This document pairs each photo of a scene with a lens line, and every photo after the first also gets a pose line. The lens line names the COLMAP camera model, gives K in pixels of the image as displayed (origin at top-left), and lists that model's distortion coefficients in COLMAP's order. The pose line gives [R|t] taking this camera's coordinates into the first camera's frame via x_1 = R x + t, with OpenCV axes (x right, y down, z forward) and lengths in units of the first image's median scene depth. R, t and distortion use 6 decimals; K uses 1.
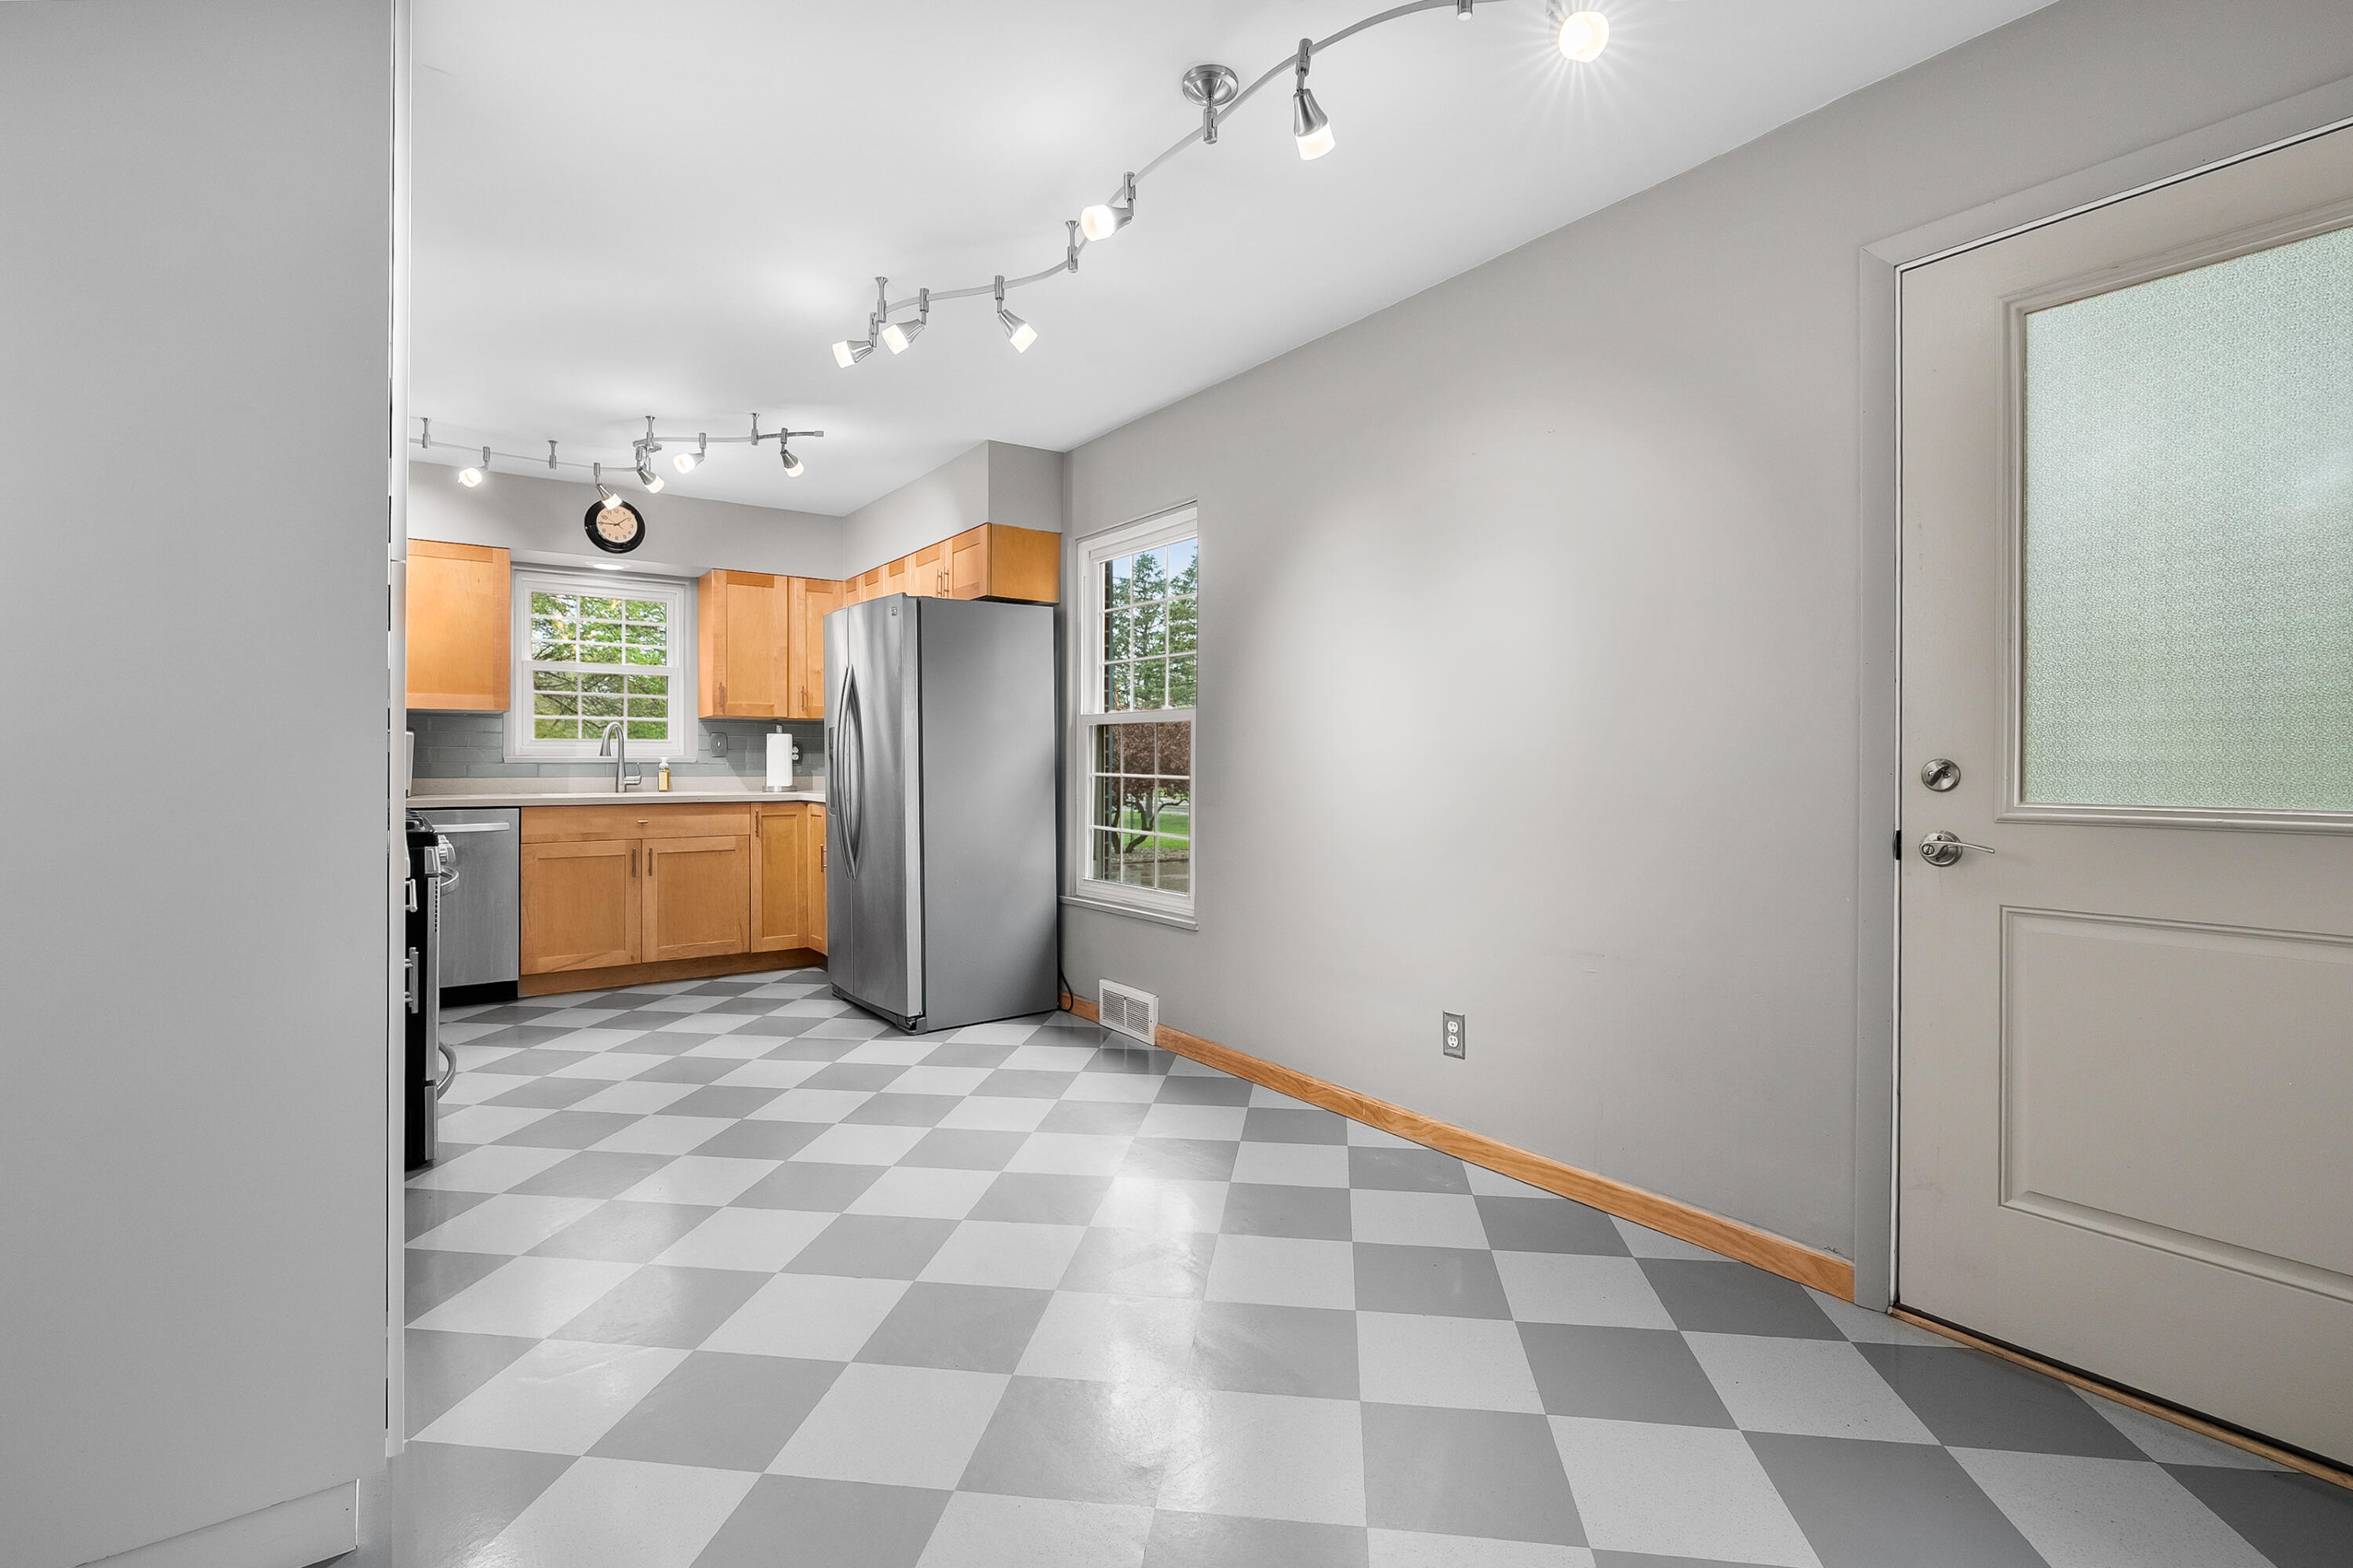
lens RADIAL K [[1070.3, 0, 1176.3], [0, 1070.3, 758.5], [0, 0, 1]] dist [-0.003736, 0.000395]
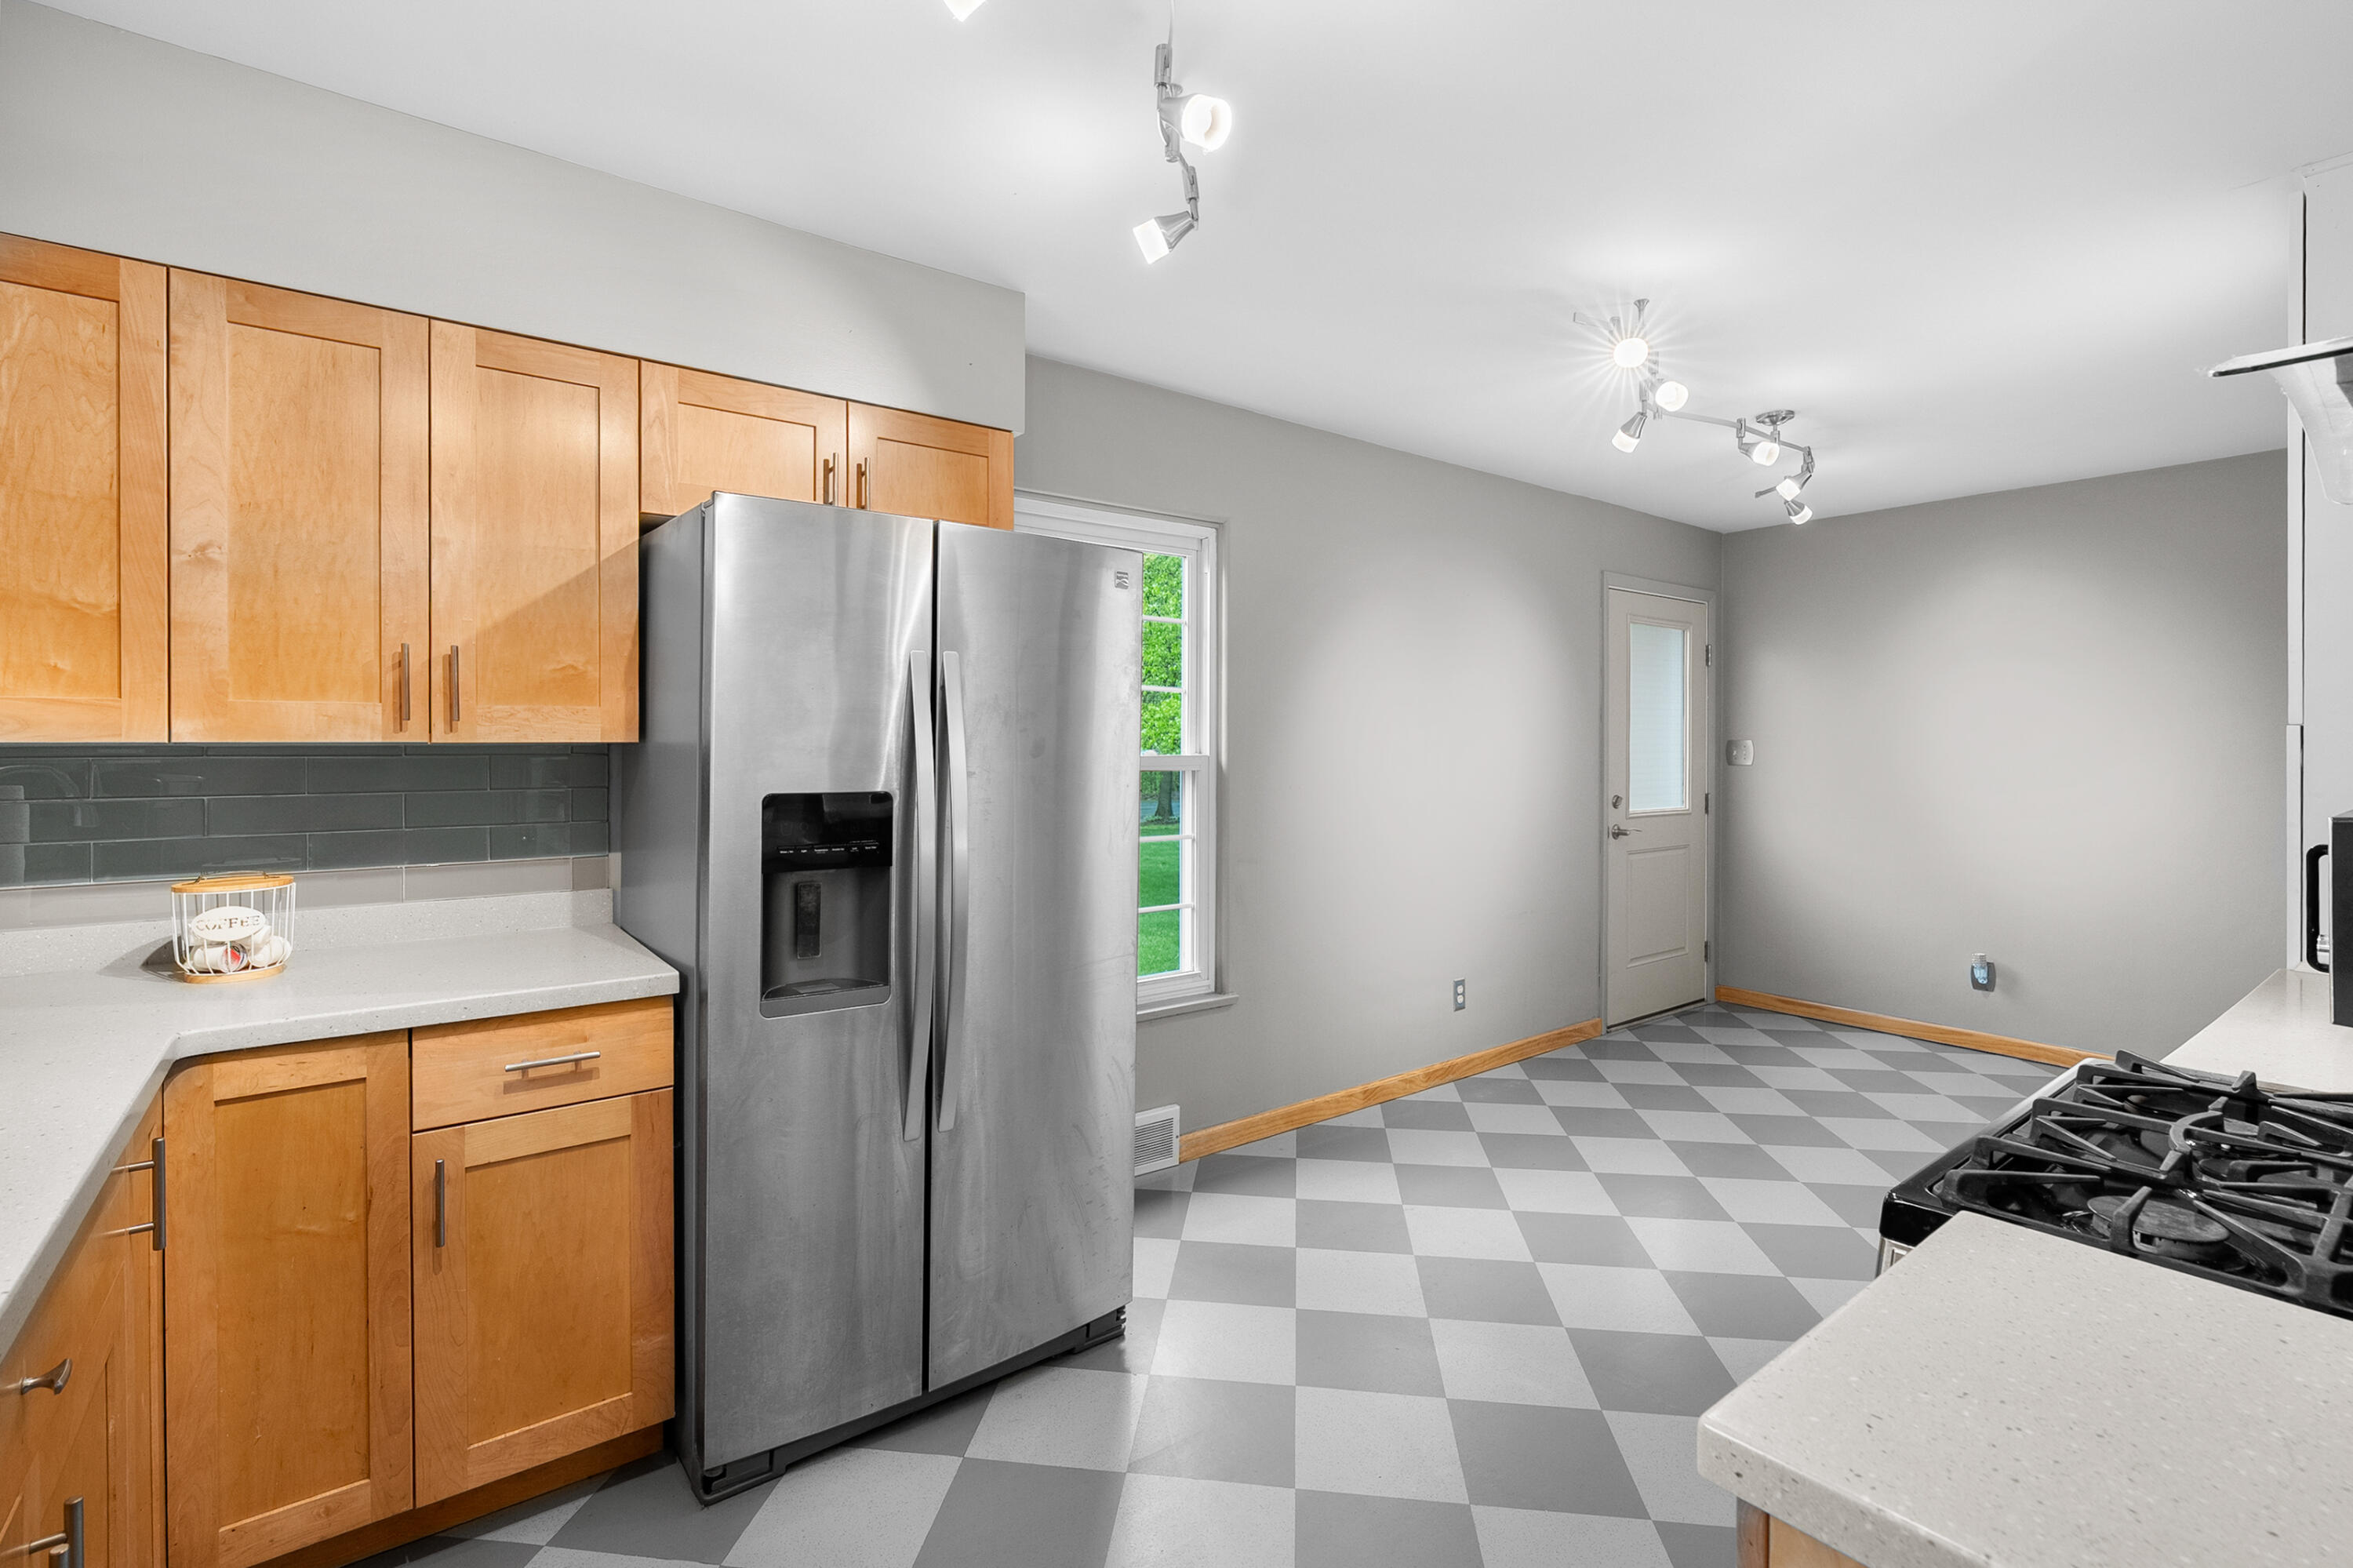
lens RADIAL K [[1070.3, 0, 1176.3], [0, 1070.3, 758.5], [0, 0, 1]] dist [-0.003736, 0.000395]
pose [[-0.014390, -0.011770, 0.999827, -0.640568], [-0.001607, 0.999930, 0.011748, -0.041272], [-0.999895, -0.001437, -0.014408, 0.770044]]
